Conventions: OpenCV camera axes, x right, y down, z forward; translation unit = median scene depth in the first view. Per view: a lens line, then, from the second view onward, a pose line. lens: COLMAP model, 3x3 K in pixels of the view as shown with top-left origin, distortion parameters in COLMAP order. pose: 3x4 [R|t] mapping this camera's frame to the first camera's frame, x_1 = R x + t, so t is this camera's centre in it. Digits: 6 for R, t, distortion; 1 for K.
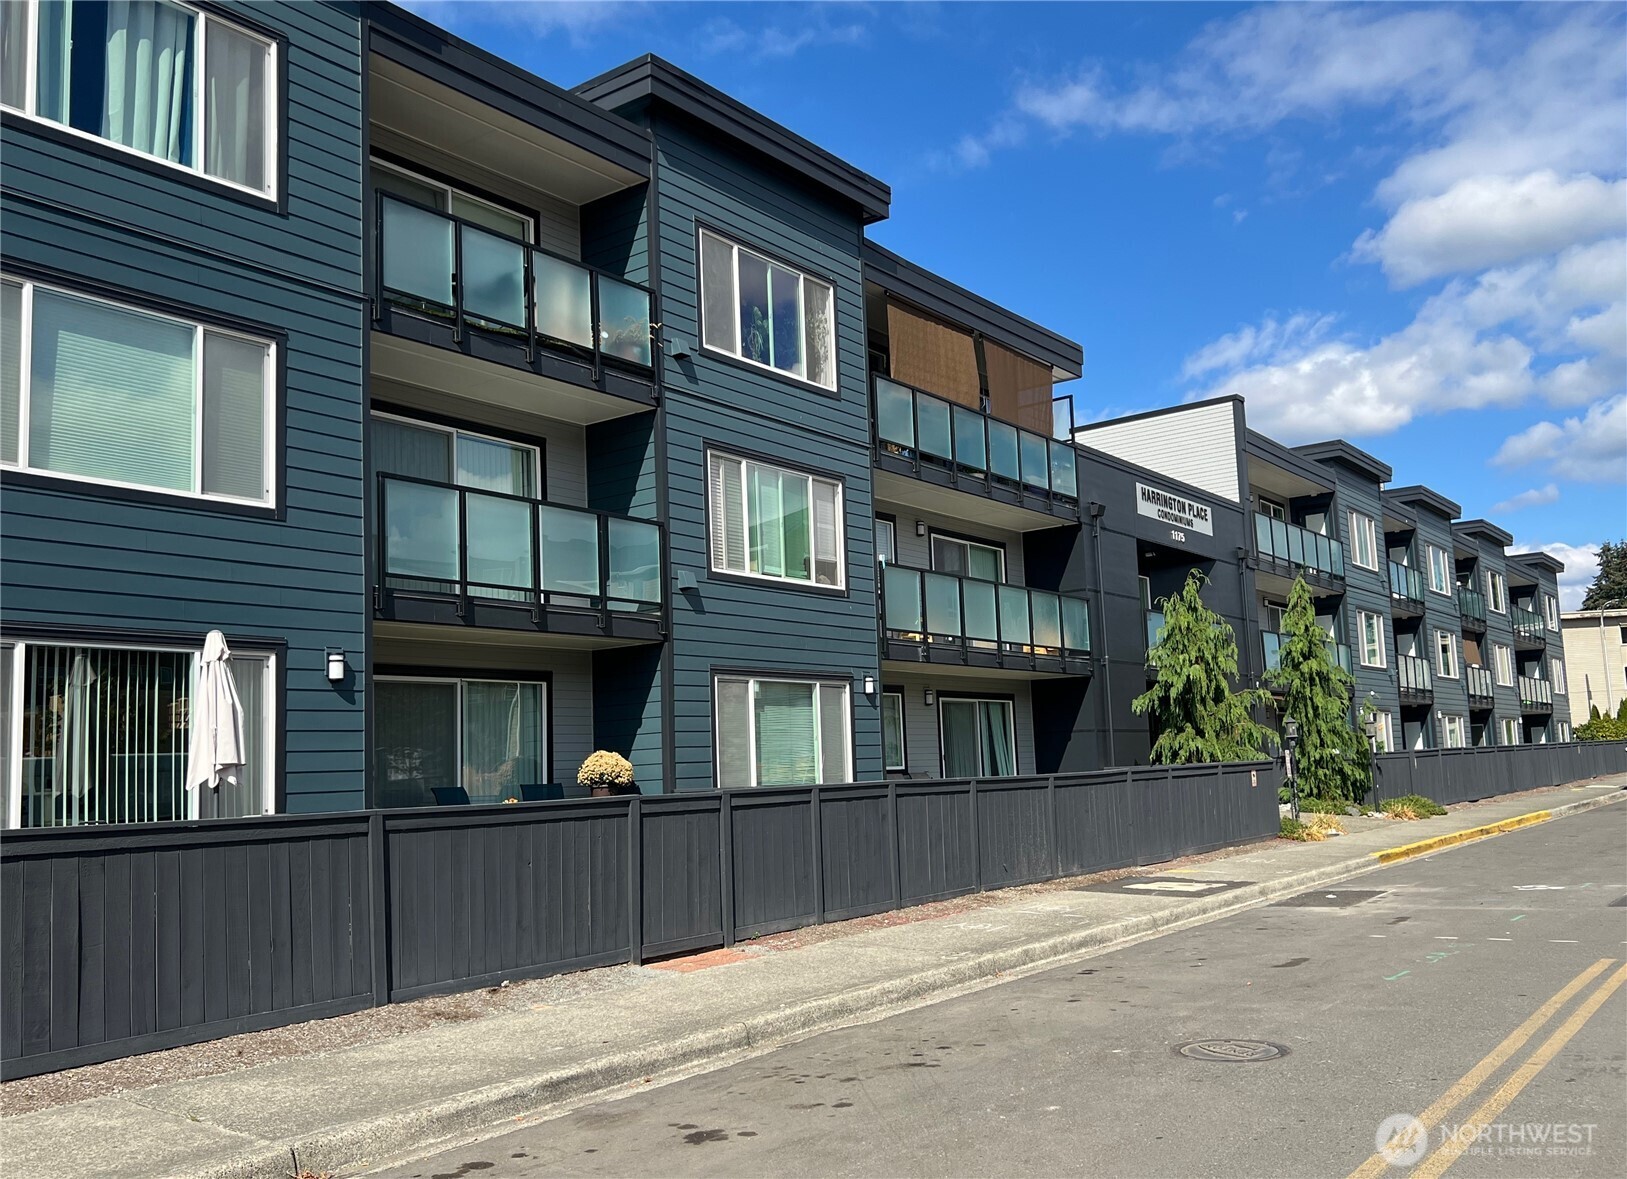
lens RADIAL K [[1440.1, 0, 813.5], [0, 1440.1, 597.7], [0, 0, 1]] dist [0.029108, -0.001999]
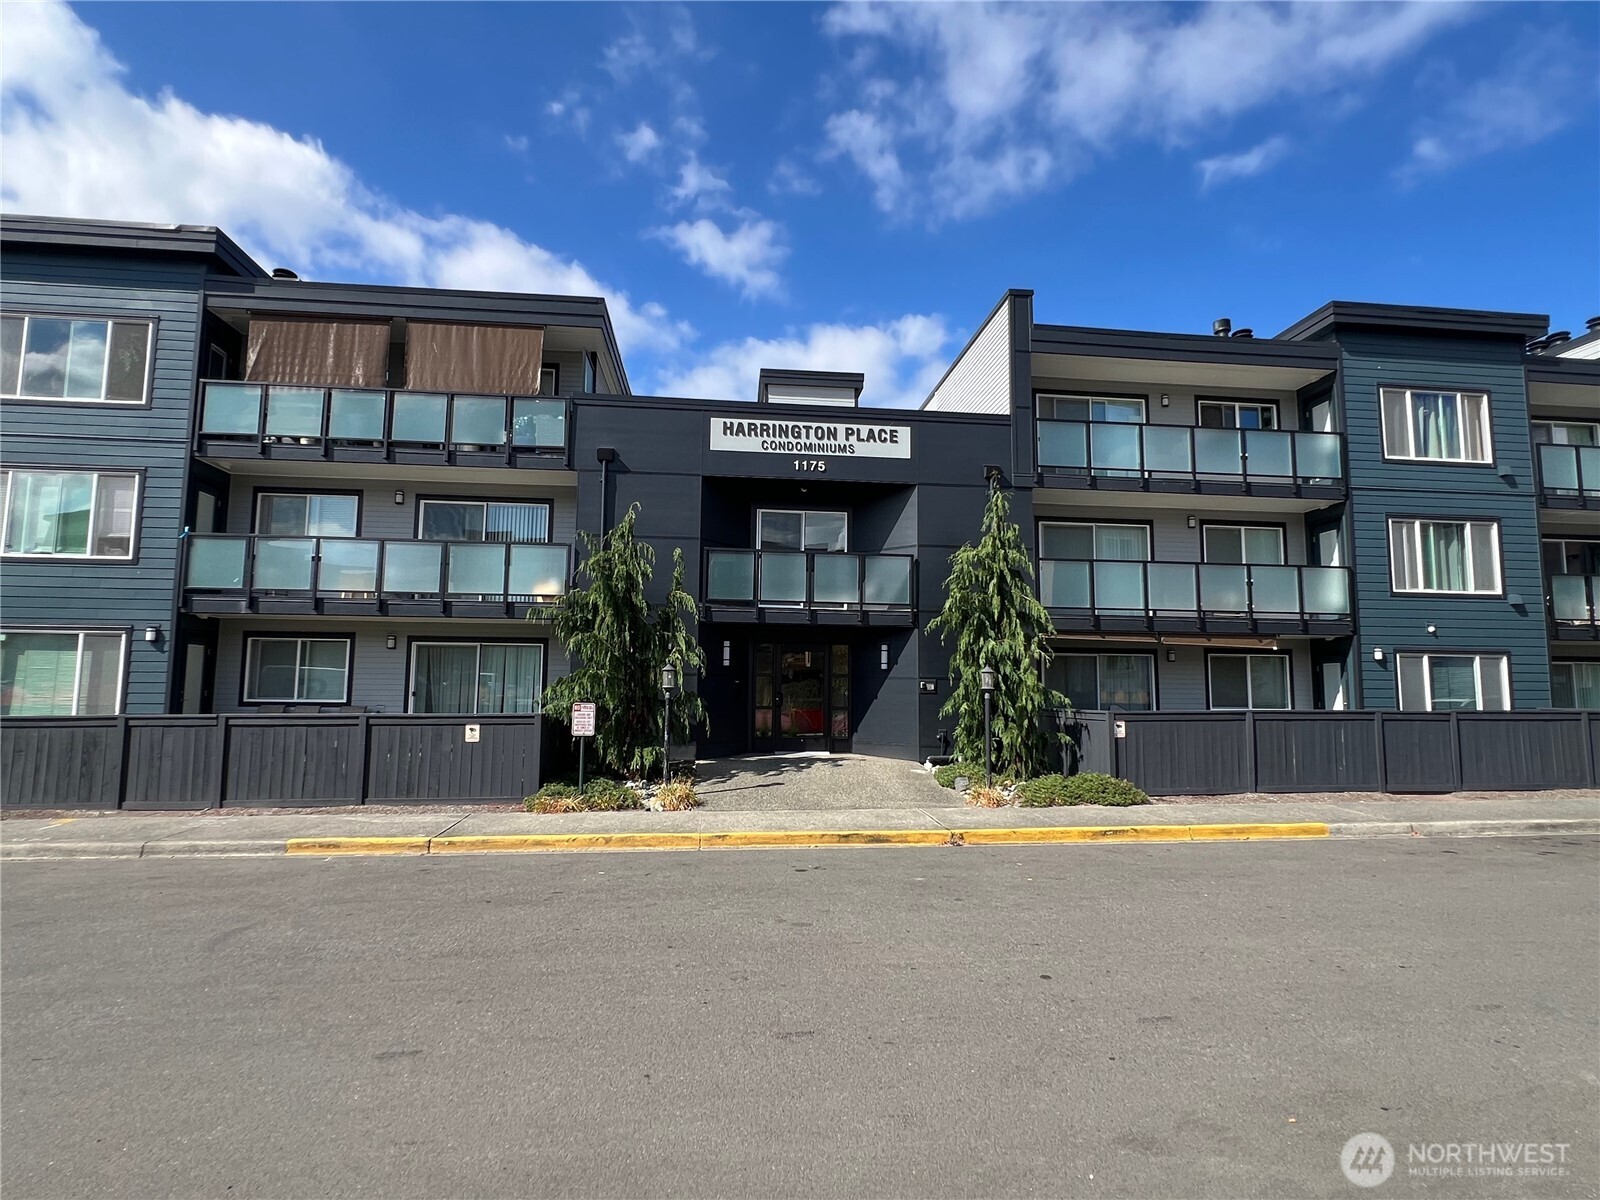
lens RADIAL K [[600.5, 0, 801.4], [0, 600.5, 661.4], [0, 0, 1]] dist [-0.000065, -0.000253]
pose [[0.646847, -0.018300, -0.762400, 0.469774], [0.060349, 0.997805, 0.027252, 0.061805], [0.760228, -0.063638, 0.646532, 0.646693]]
